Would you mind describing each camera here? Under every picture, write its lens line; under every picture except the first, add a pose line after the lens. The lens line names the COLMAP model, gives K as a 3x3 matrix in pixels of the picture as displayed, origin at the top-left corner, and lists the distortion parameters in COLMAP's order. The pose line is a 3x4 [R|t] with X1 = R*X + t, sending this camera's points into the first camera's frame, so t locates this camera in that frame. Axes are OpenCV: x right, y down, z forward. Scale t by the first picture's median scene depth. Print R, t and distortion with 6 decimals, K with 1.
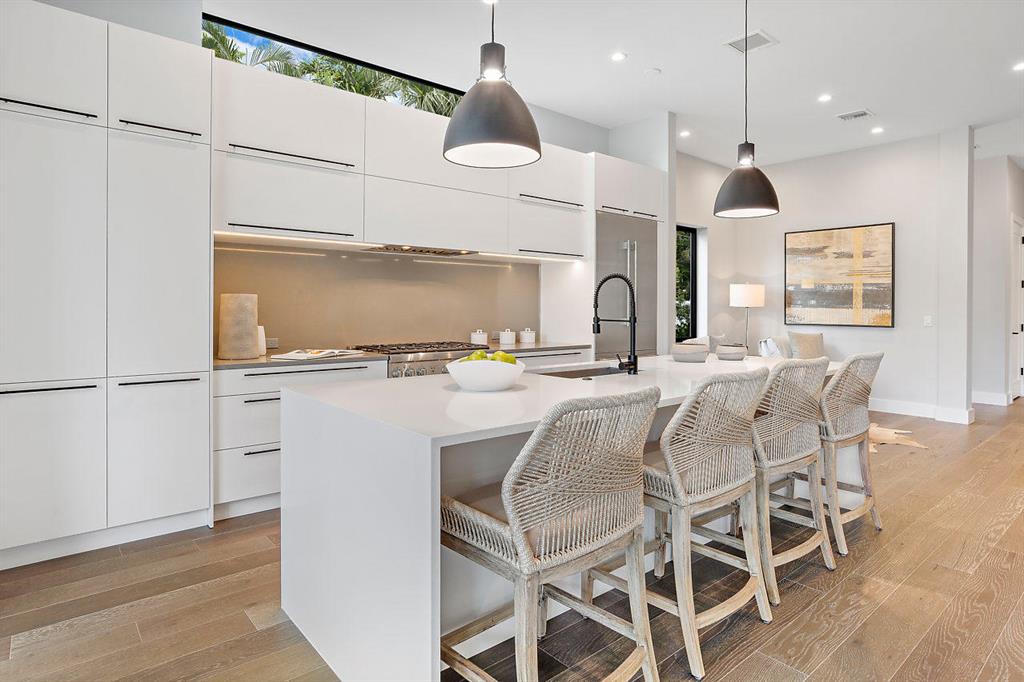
lens RADIAL K [[552.5, 0, 504.2], [0, 552.5, 310.1], [0, 0, 1]] dist [-0.001777, 0.000733]
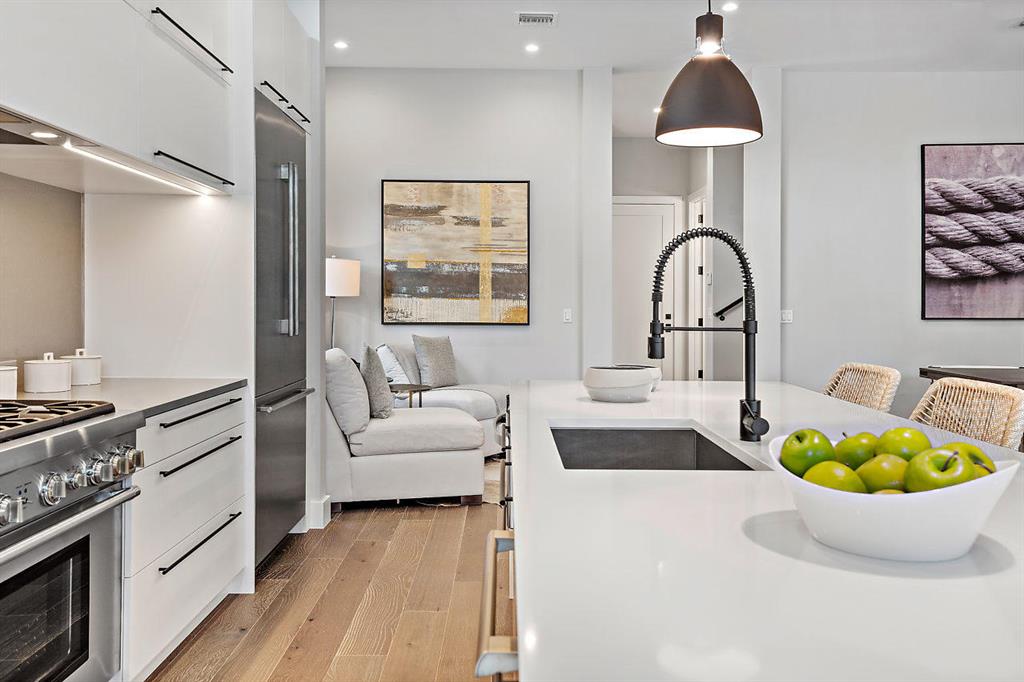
lens RADIAL K [[872.4, 0, 529.1], [0, 872.4, 311.8], [0, 0, 1]] dist [-0.006105, 0.000368]
pose [[0.637298, -0.013634, 0.770497, -0.175558], [0.003798, 0.999887, 0.014552, -0.002564], [-0.770608, -0.006348, 0.637278, 0.254436]]
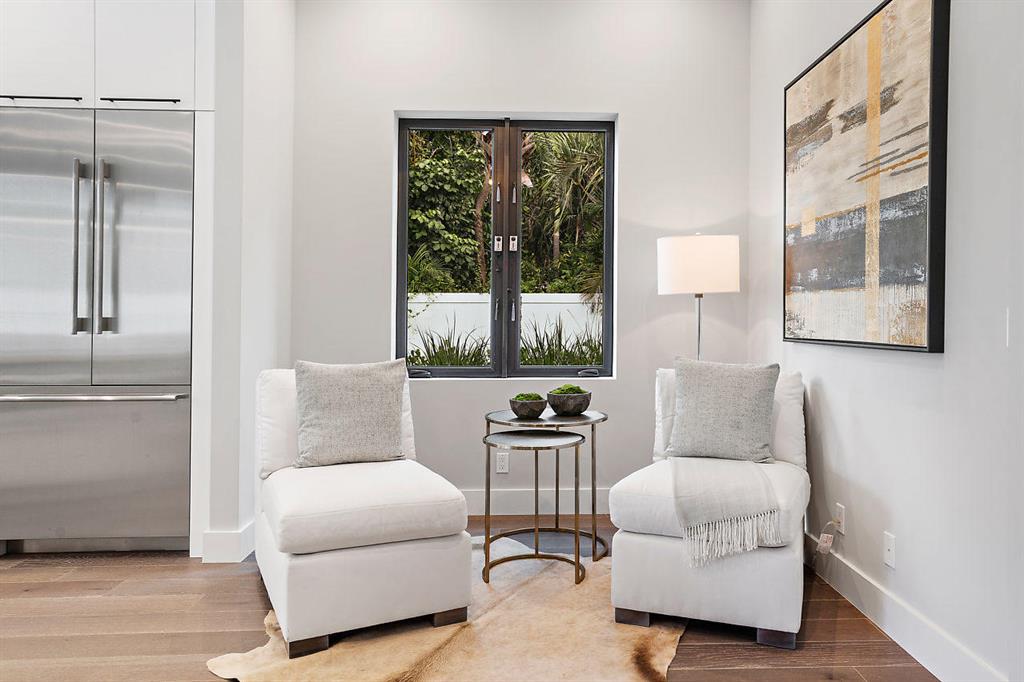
lens RADIAL K [[704.7, 0, 506.0], [0, 704.7, 326.6], [0, 0, 1]] dist [0.026832, 0.000637]
pose [[0.790414, 0.007969, -0.612521, 0.720901], [-0.007769, 0.999965, 0.002984, 0.018960], [0.612524, 0.002400, 0.790449, 0.574150]]
